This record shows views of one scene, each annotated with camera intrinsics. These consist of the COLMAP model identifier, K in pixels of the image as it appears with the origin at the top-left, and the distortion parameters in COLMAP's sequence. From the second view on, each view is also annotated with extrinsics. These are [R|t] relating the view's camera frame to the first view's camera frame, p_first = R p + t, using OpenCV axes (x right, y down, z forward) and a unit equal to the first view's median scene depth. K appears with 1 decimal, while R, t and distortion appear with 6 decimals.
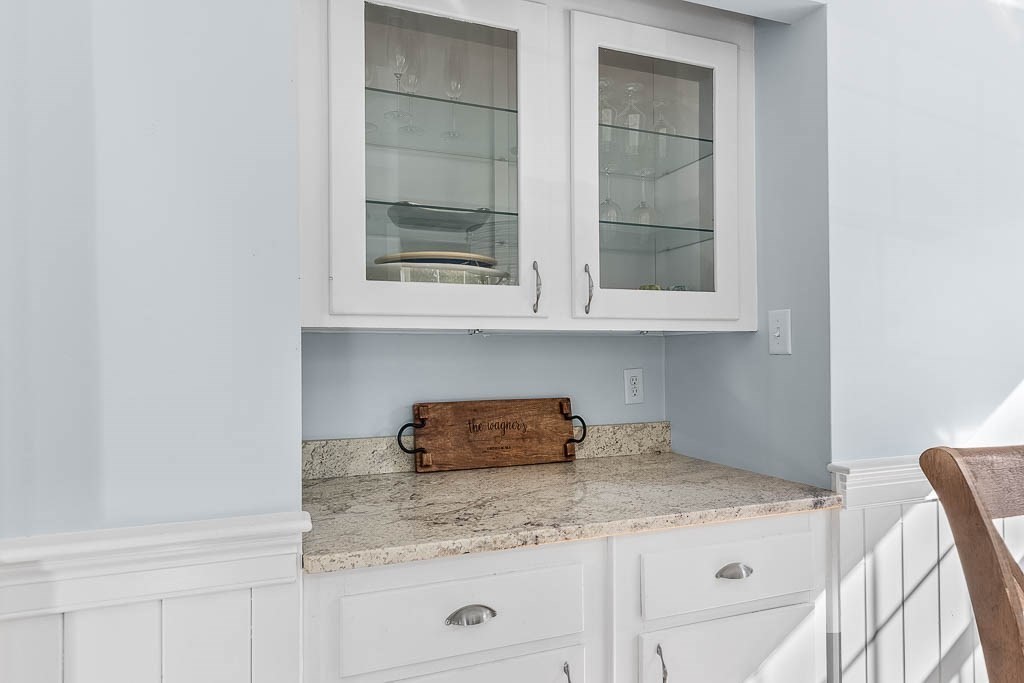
lens RADIAL K [[613.1, 0, 509.3], [0, 613.1, 348.7], [0, 0, 1]] dist [0.012565, 0.004507]
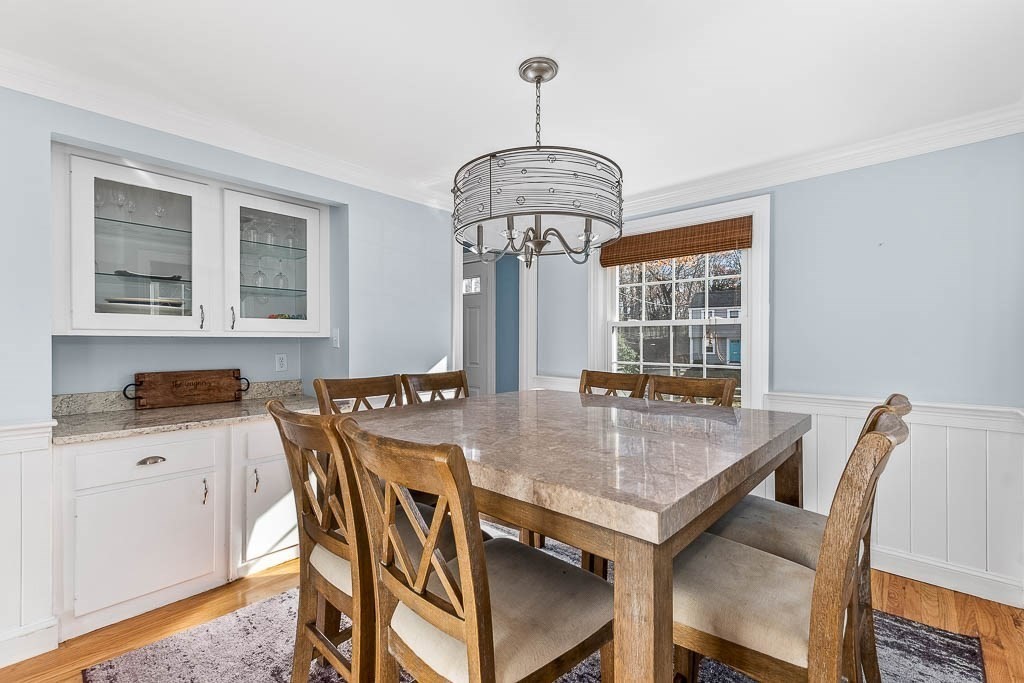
lens RADIAL K [[444.9, 0, 518.0], [0, 444.9, 343.9], [0, 0, 1]] dist [0.001602, 0.001532]
pose [[0.888491, 0.006707, 0.458845, 0.272213], [-0.015519, 0.999760, 0.015437, -0.041616], [-0.458632, -0.020837, 0.888382, -0.784508]]
